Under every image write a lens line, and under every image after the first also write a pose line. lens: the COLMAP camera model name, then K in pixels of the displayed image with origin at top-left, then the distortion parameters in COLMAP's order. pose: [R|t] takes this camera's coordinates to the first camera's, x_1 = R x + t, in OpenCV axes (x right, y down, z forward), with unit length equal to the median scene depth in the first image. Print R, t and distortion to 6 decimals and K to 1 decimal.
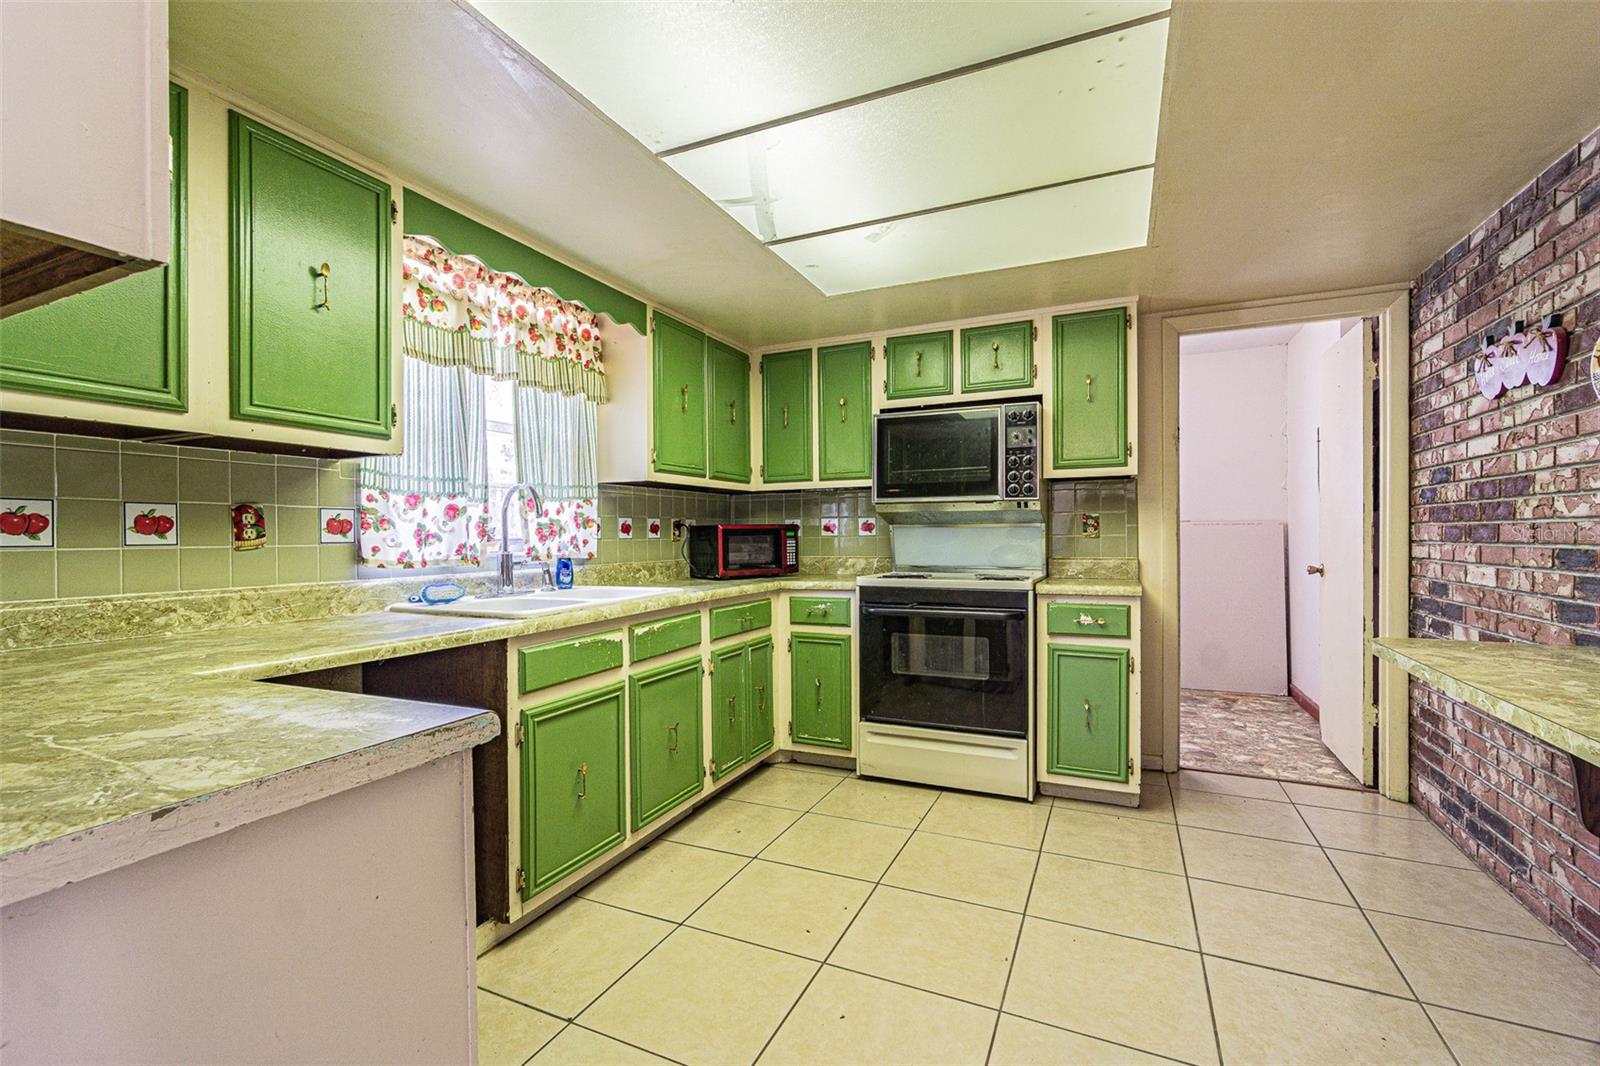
lens RADIAL K [[707.6, 0, 777.7], [0, 707.6, 537.6], [0, 0, 1]] dist [0.001641, 0.000082]
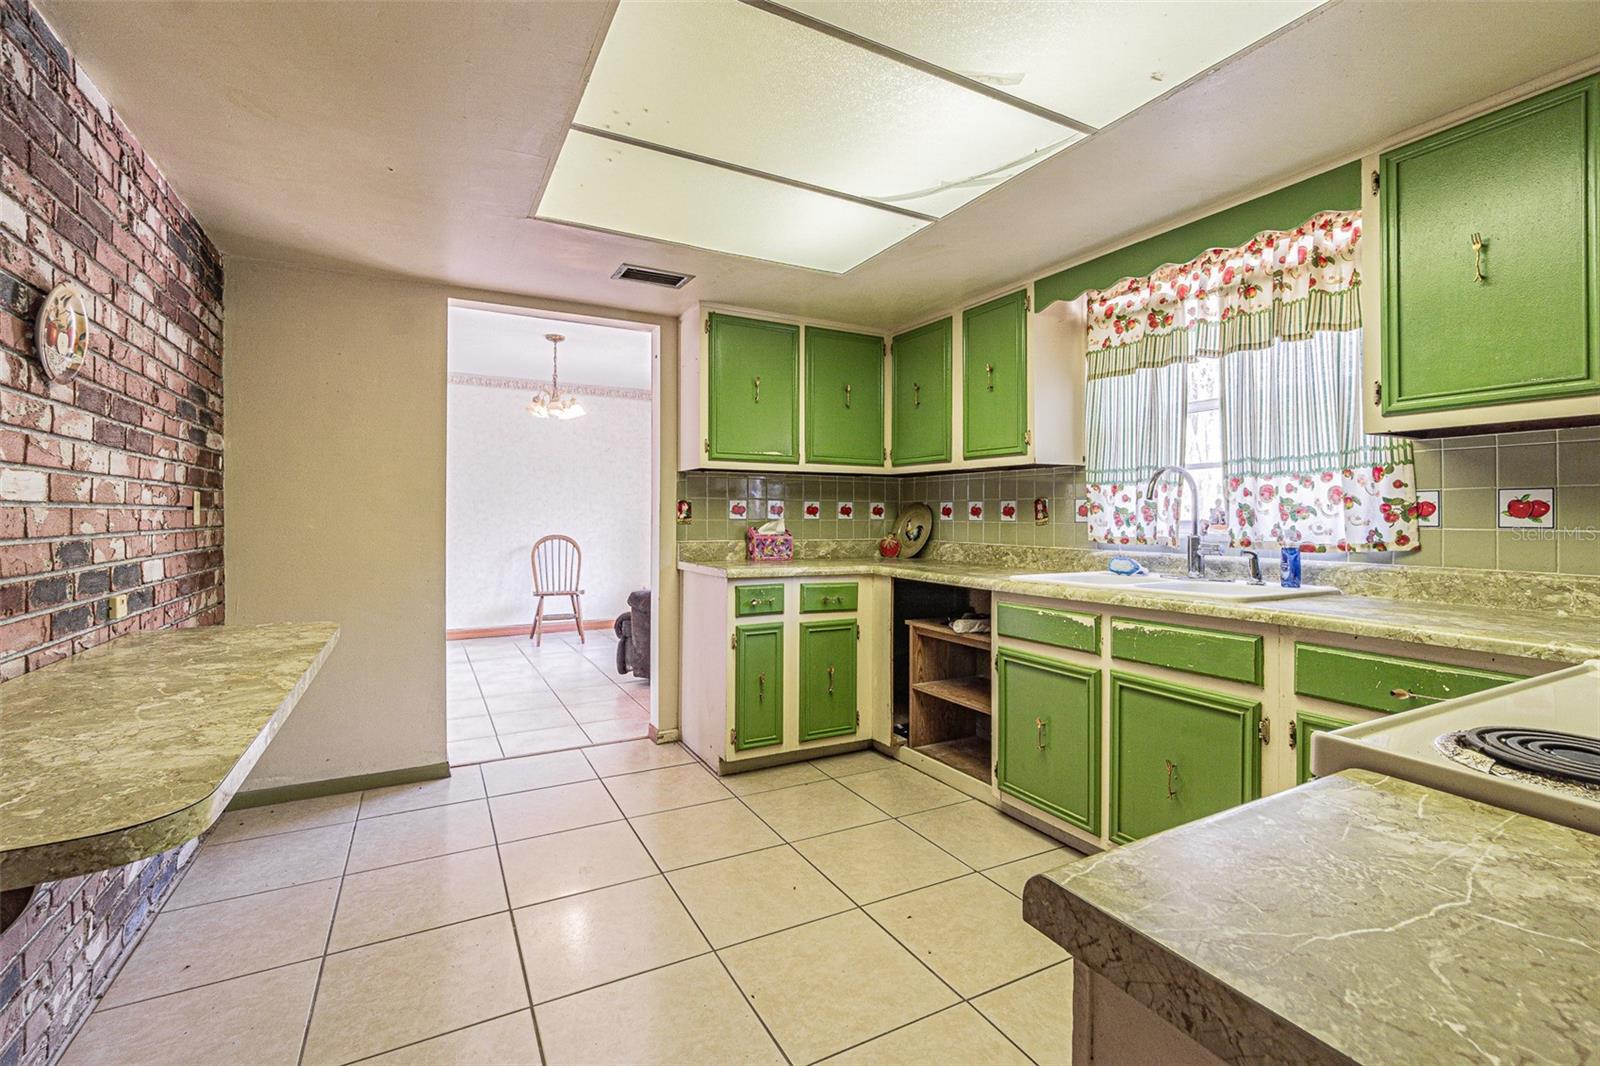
lens RADIAL K [[702.9, 0, 798.6], [0, 702.9, 508.6], [0, 0, 1]] dist [-0.015584, -0.000013]
pose [[-0.592742, -0.006670, -0.805365, 0.807436], [-0.006857, 0.999971, -0.003235, -0.011012], [0.805364, 0.003605, -0.592770, 1.263685]]
